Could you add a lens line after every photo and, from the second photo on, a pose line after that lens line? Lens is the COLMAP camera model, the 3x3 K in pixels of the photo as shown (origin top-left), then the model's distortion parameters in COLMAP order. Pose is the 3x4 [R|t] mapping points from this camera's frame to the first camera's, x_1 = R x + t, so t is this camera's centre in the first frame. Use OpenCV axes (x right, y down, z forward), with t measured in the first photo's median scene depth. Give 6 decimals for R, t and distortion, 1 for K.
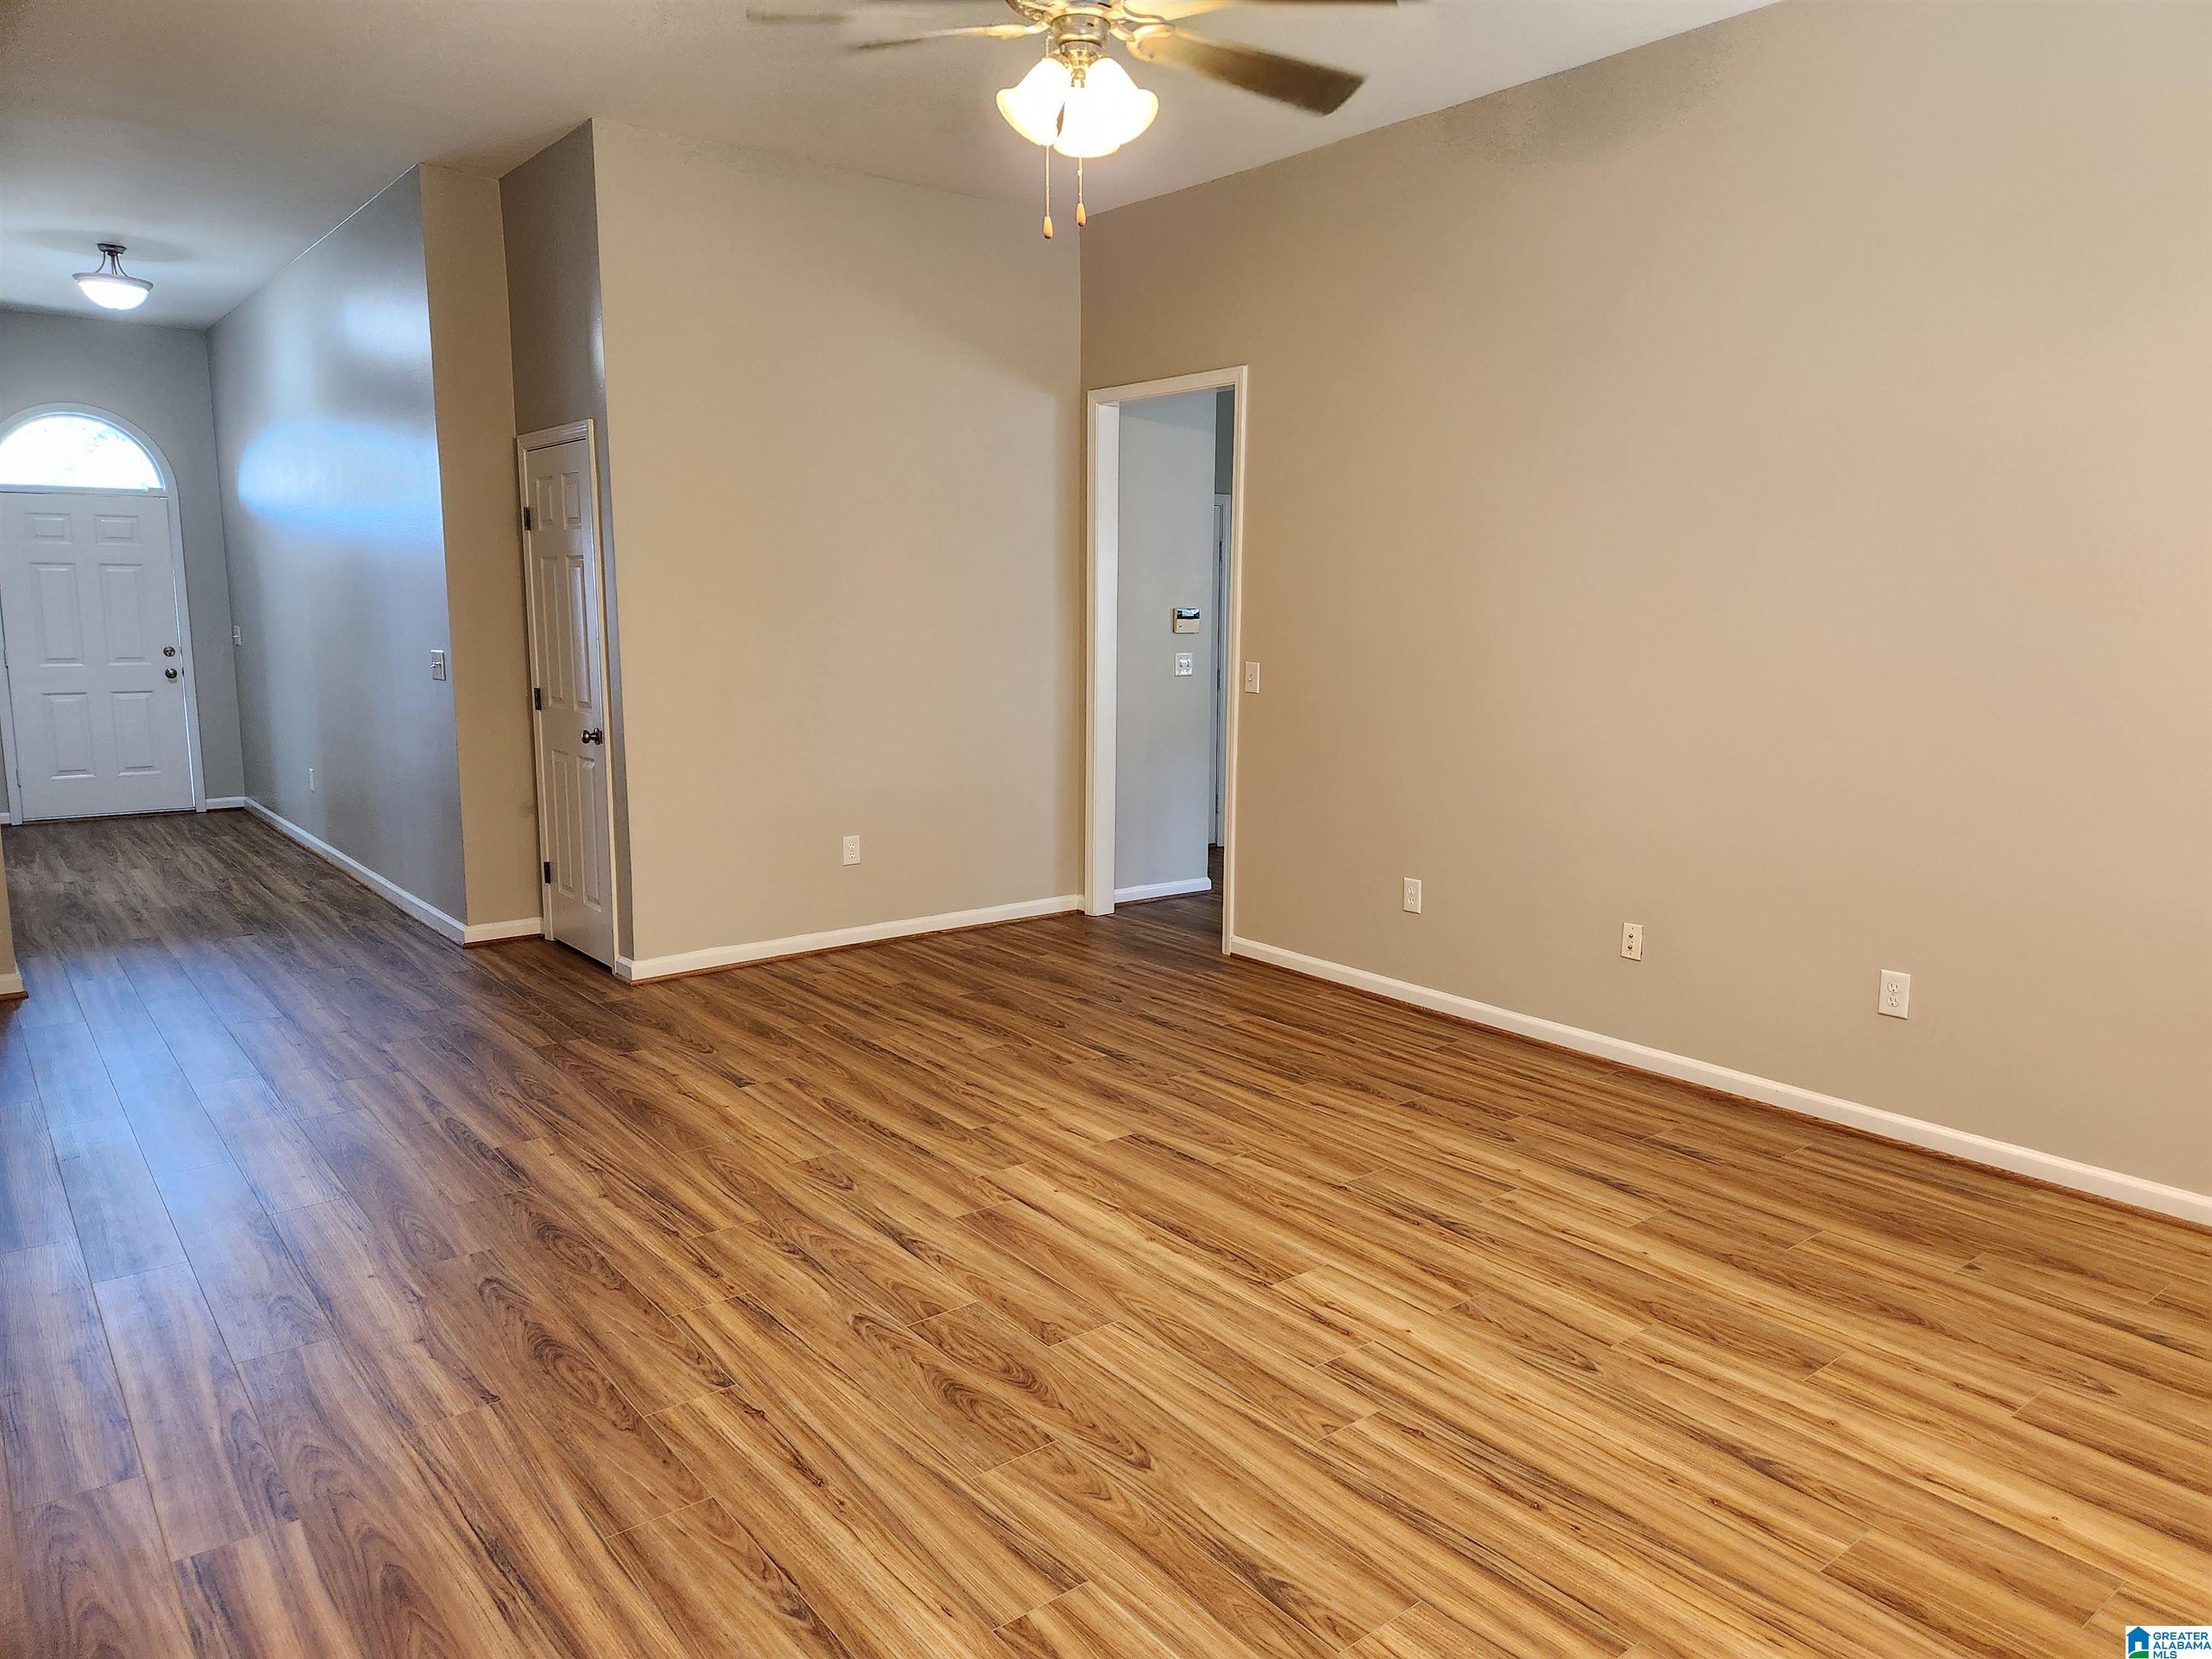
lens RADIAL K [[1485.3, 0, 1146.3], [0, 1485.3, 816.8], [0, 0, 1]] dist [0.079627, -0.076269]
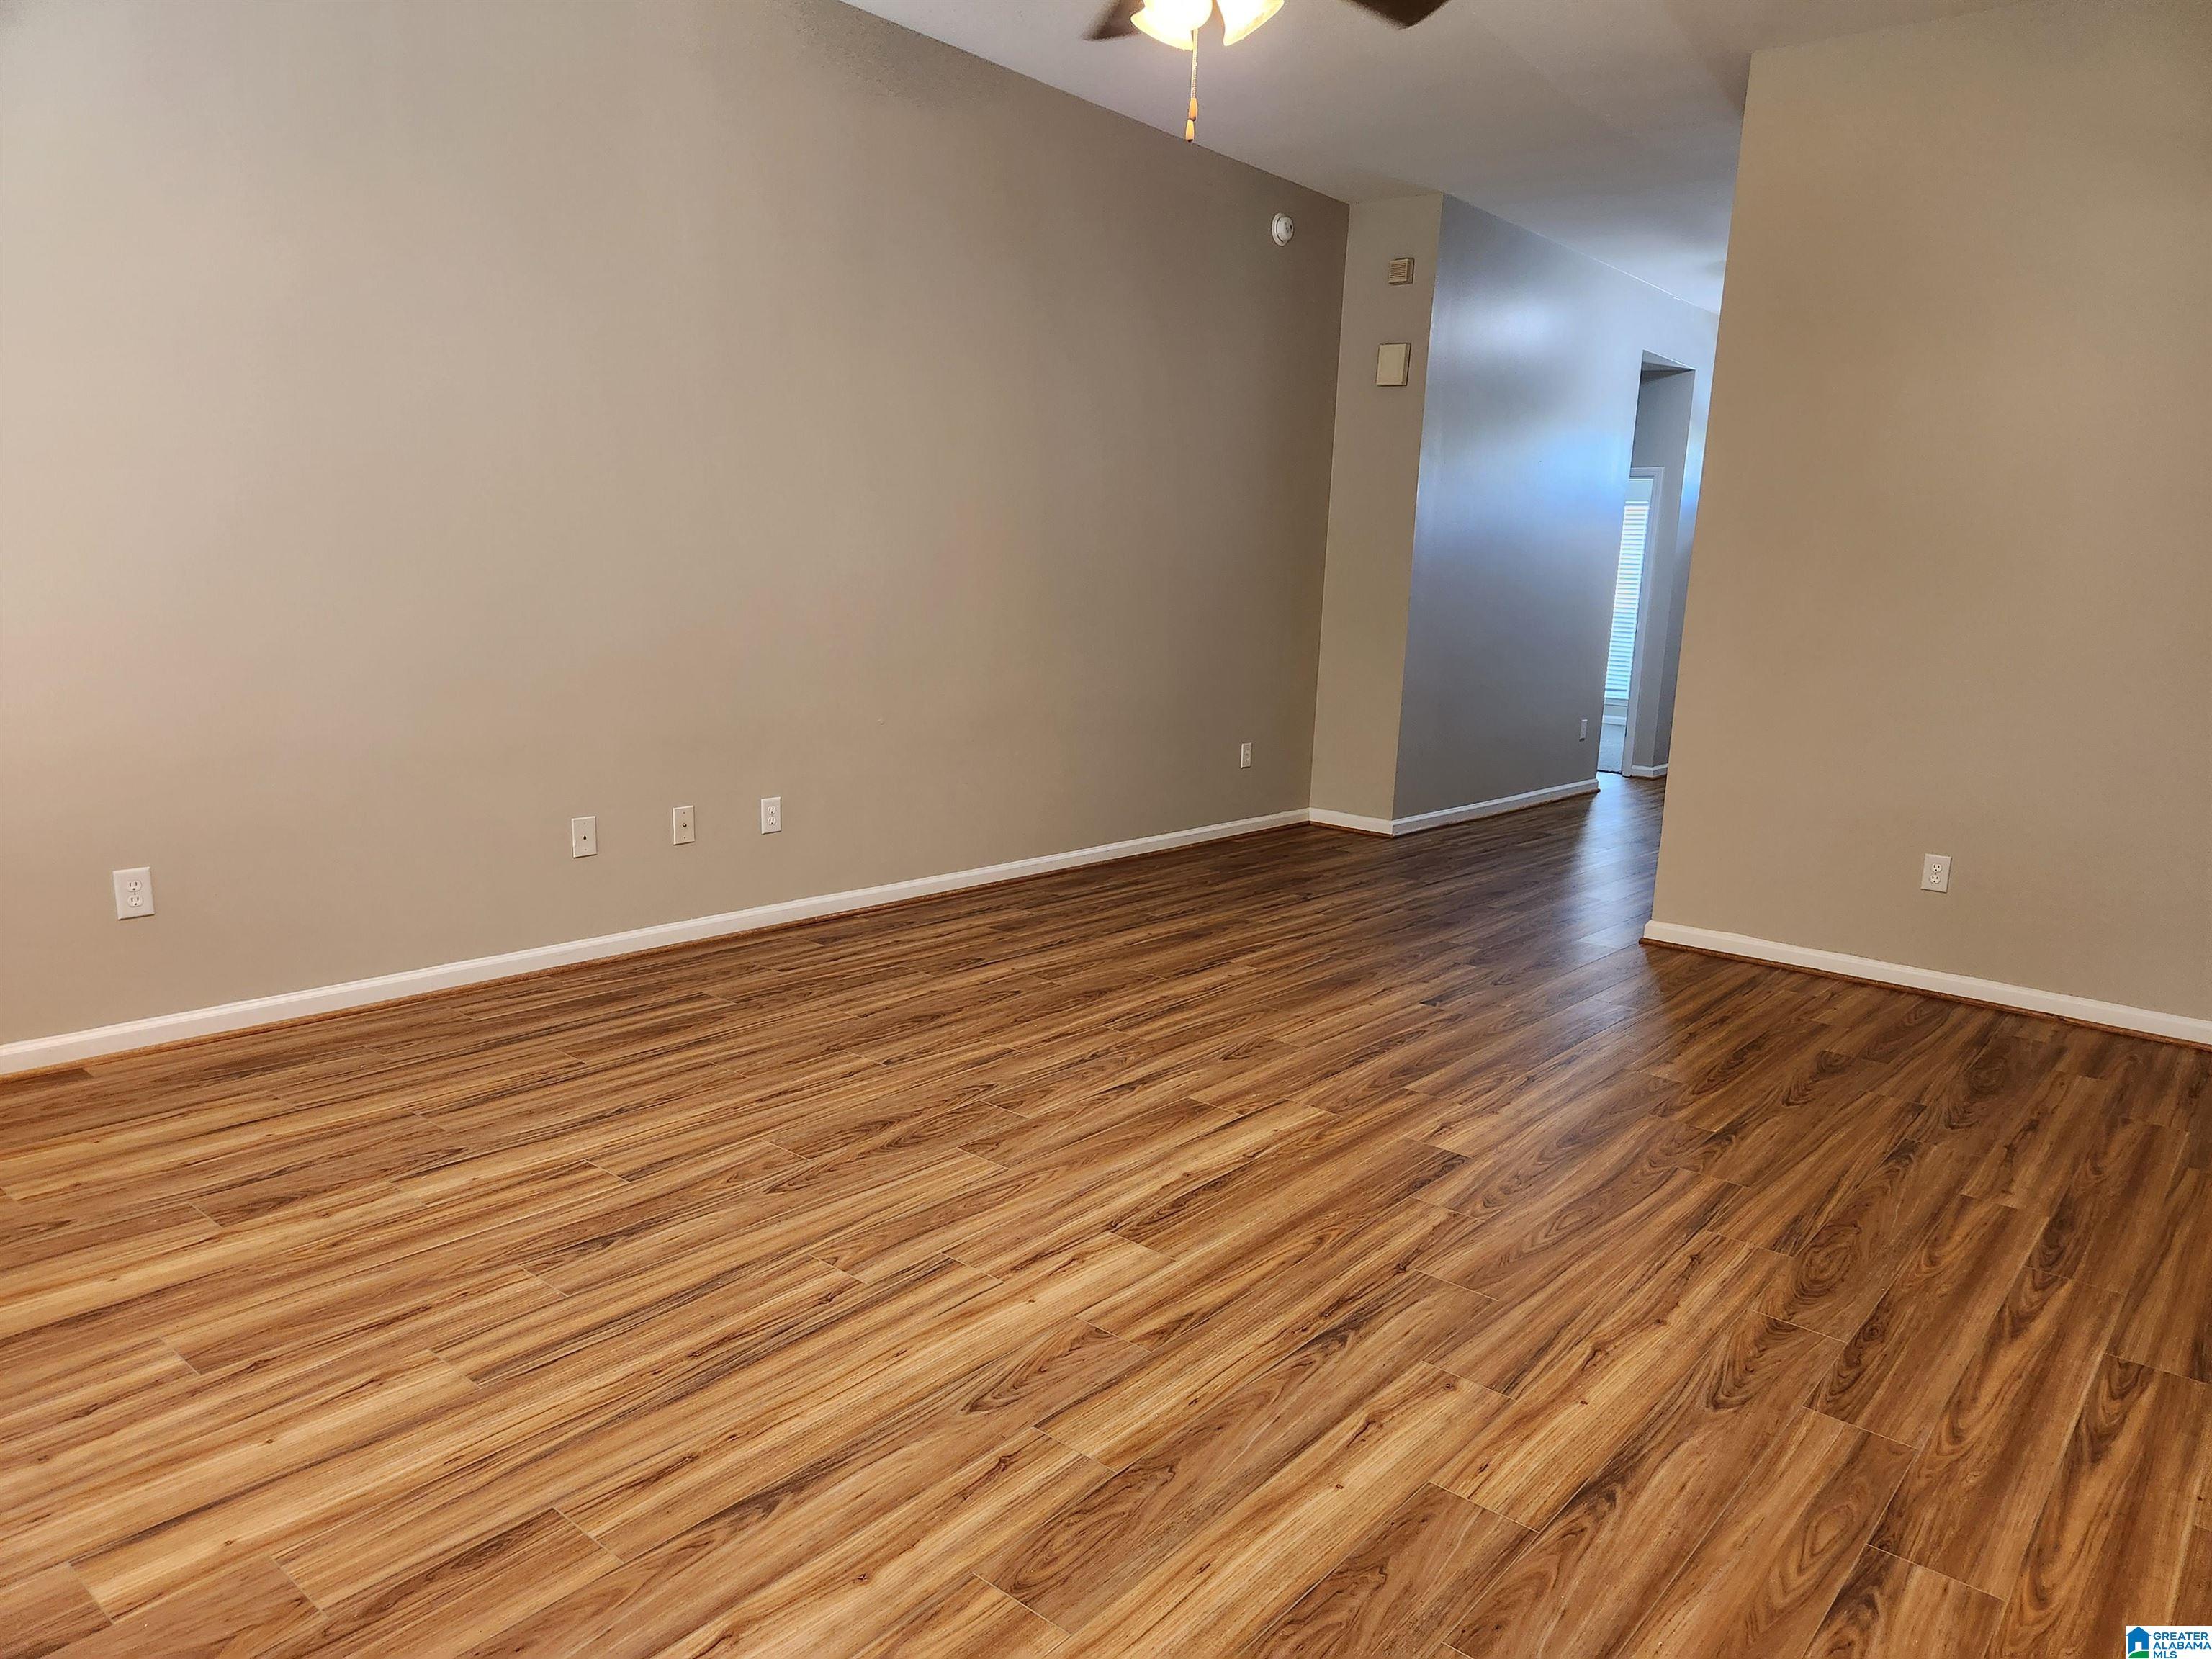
lens RADIAL K [[1487.8, 0, 1127.7], [0, 1487.8, 820.7], [0, 0, 1]] dist [0.084036, -0.085368]
pose [[0.190250, 0.167553, -0.967332, 0.792594], [-0.181571, 0.974335, 0.133055, -0.053911], [0.964799, 0.150325, 0.215790, 0.642925]]
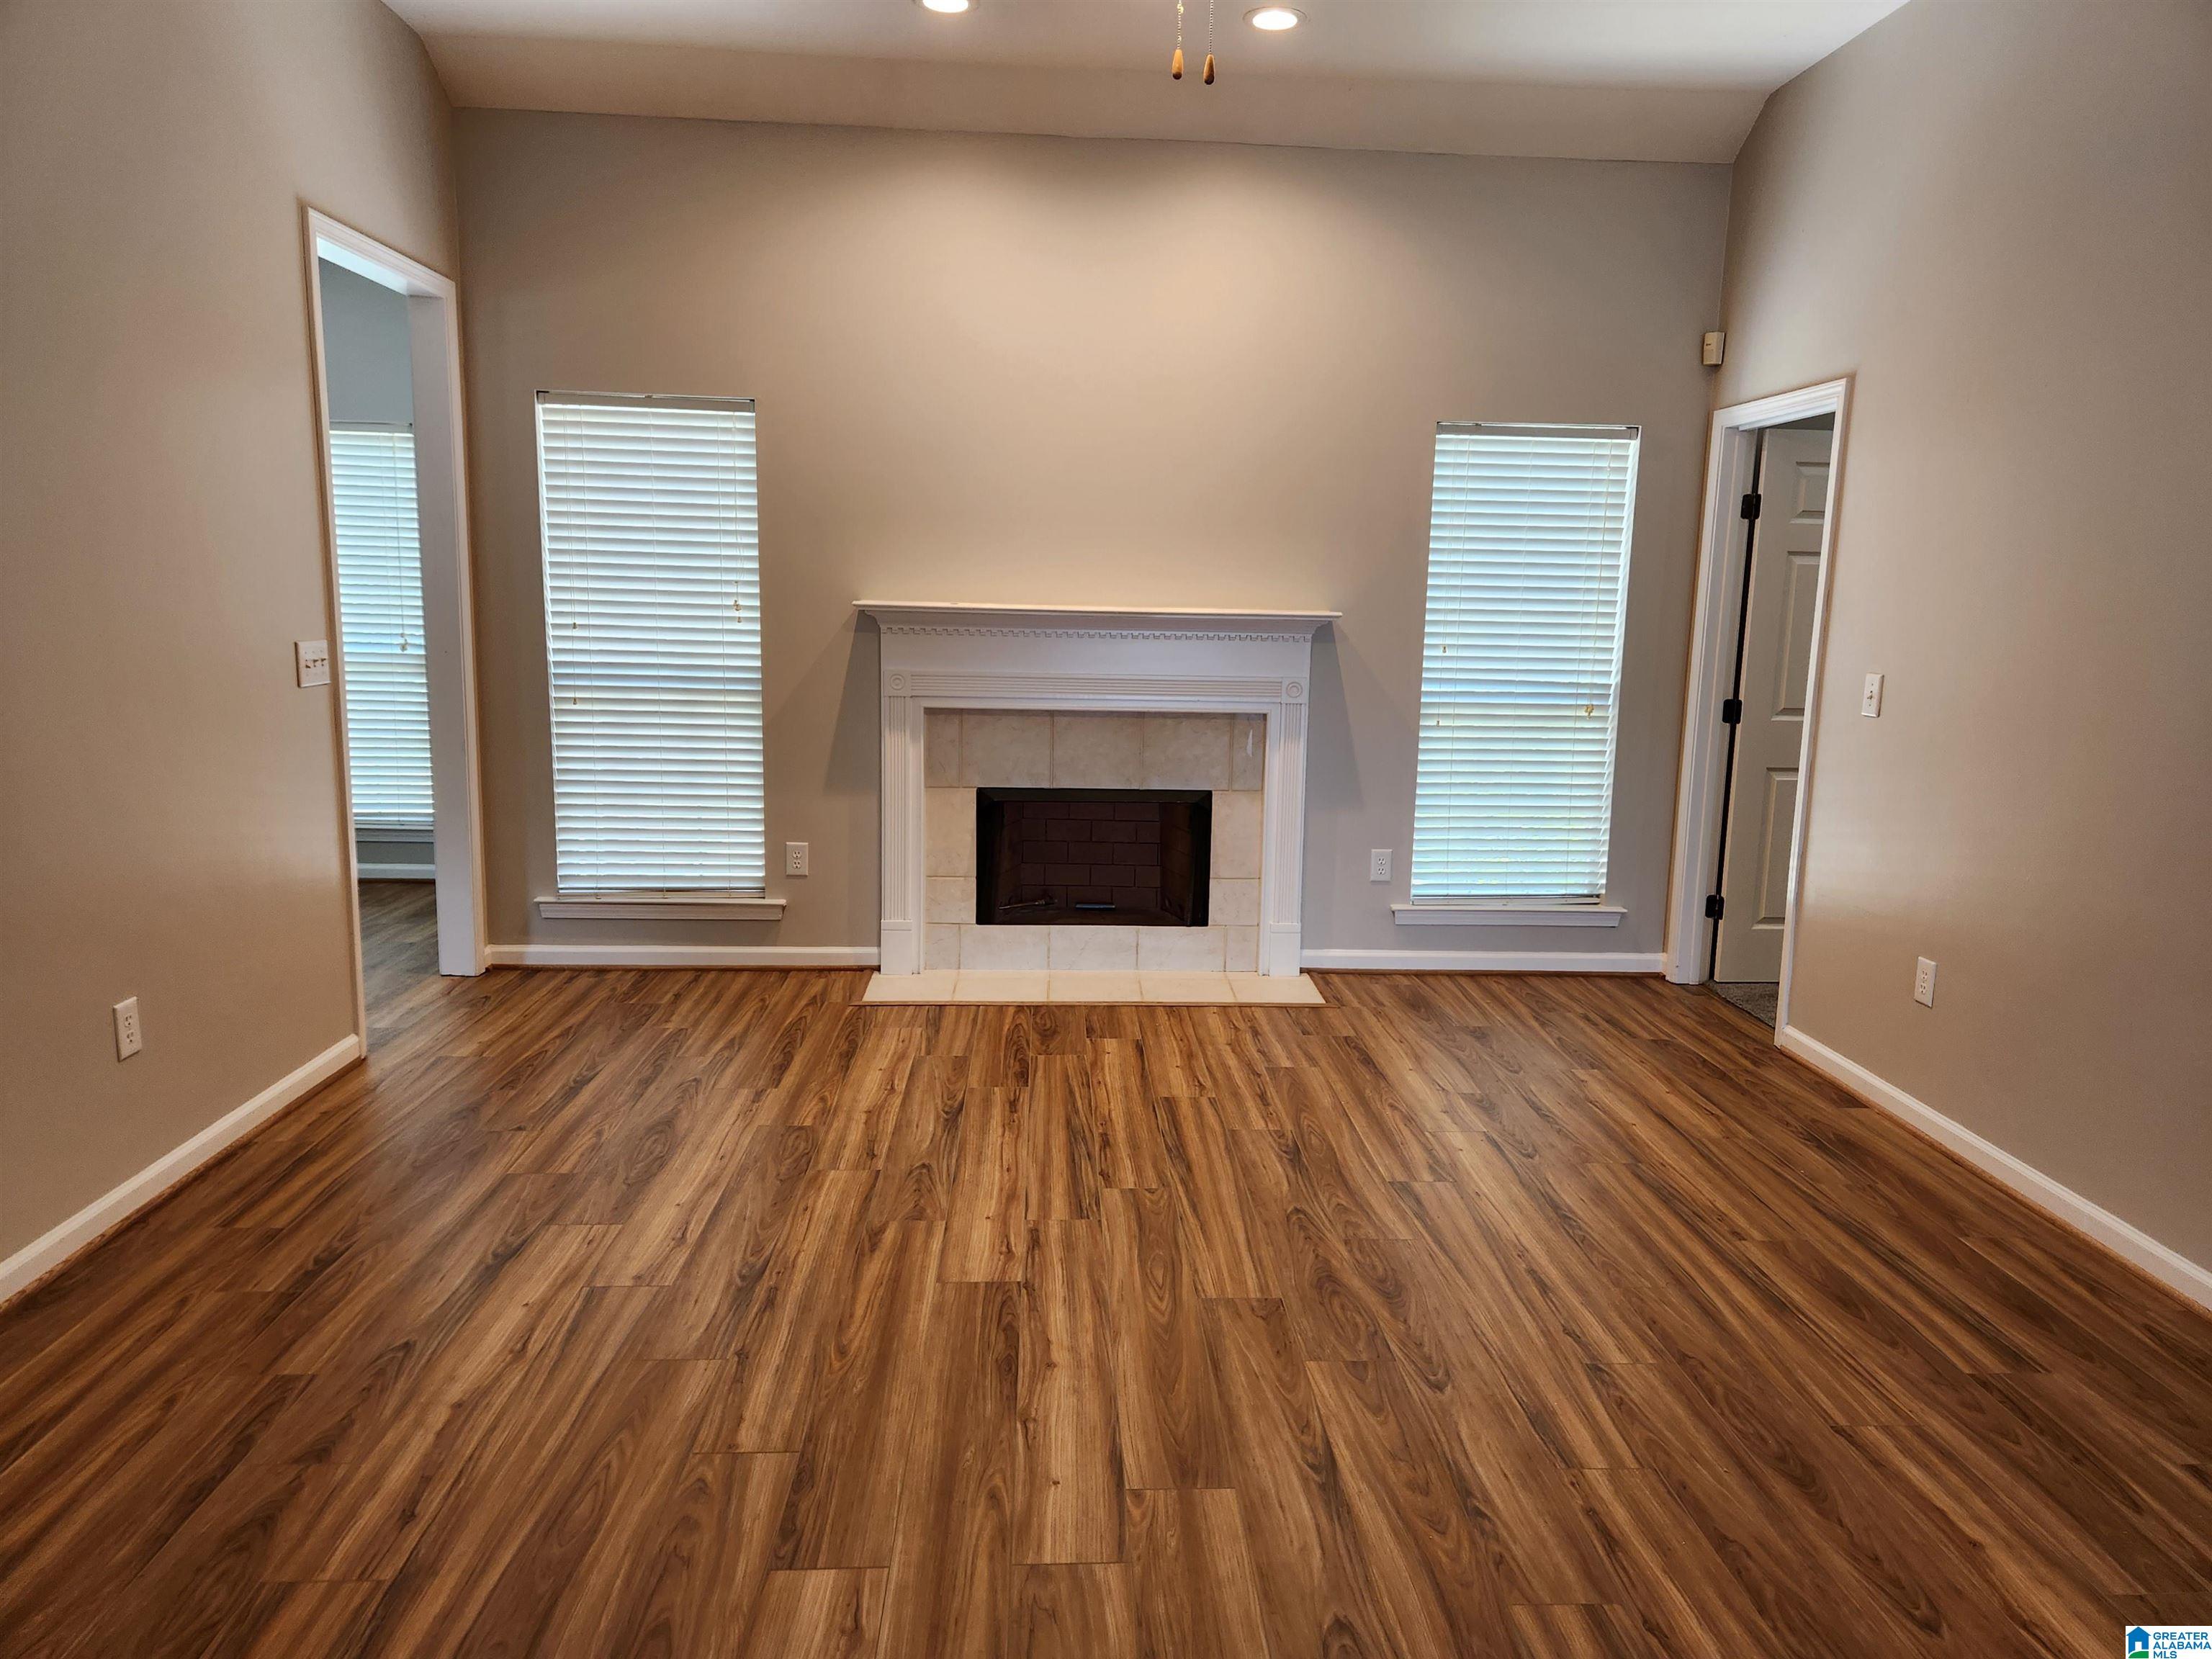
lens RADIAL K [[1485.3, 0, 1146.3], [0, 1485.3, 816.8], [0, 0, 1]] dist [0.079627, -0.076269]
pose [[-0.813624, -0.116620, 0.569576, -0.411211], [0.053044, 0.960700, 0.272475, -0.191379], [-0.578967, 0.251904, -0.775462, 1.353709]]
